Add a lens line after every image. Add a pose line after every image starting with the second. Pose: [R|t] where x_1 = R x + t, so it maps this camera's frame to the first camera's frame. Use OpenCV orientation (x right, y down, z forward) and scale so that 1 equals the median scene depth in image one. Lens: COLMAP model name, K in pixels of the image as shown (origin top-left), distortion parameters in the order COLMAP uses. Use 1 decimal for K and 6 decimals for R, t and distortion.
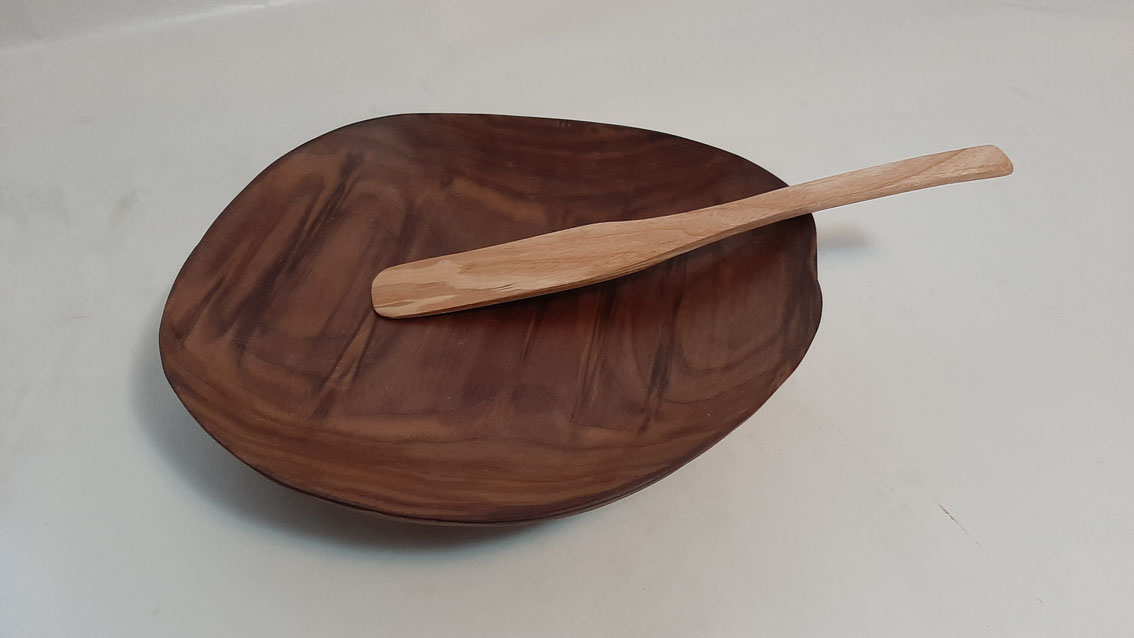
lens RADIAL K [[884.9, 0, 567.0], [0, 884.9, 319.0], [0, 0, 1]] dist [0.121323, -0.316649]
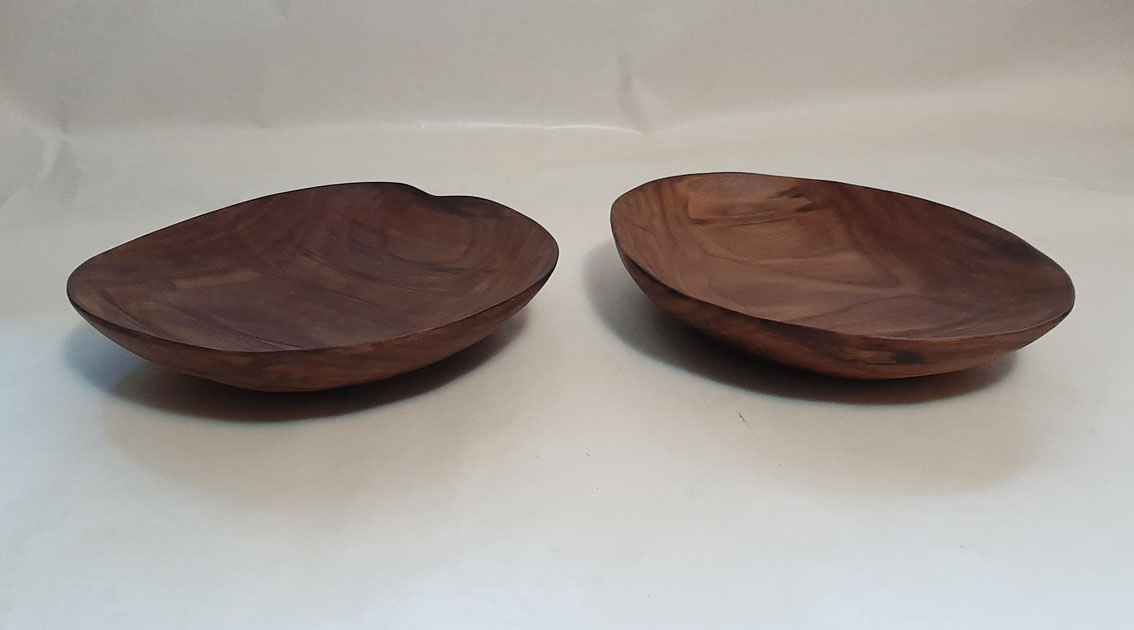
lens RADIAL K [[976.3, 0, 560.6], [0, 976.3, 359.0], [0, 0, 1]] dist [0.080205, -0.242533]
pose [[0.363829, -0.409501, 0.836623, -1.254051], [0.659619, 0.747438, 0.078994, 0.169194], [-0.657671, 0.523112, 0.542054, 0.078580]]
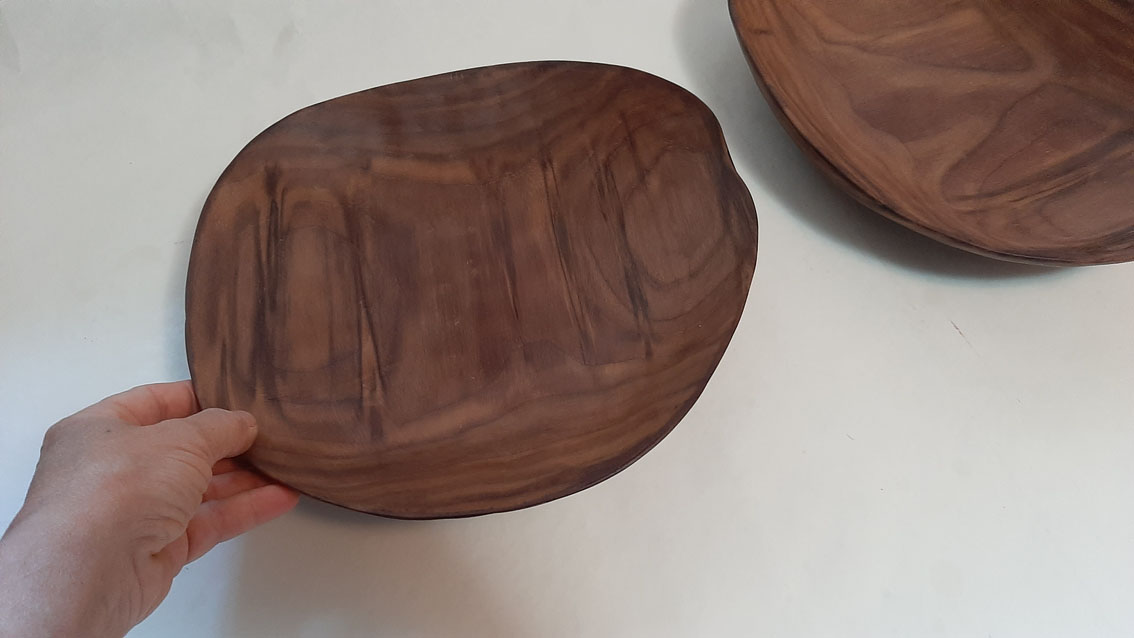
lens RADIAL K [[884.9, 0, 567.0], [0, 884.9, 319.0], [0, 0, 1]] dist [0.121323, -0.316649]
pose [[0.929808, -0.325220, 0.172307, -0.190850], [0.274524, 0.924668, 0.263869, -0.243347], [-0.245142, -0.198045, 0.949043, -0.081646]]
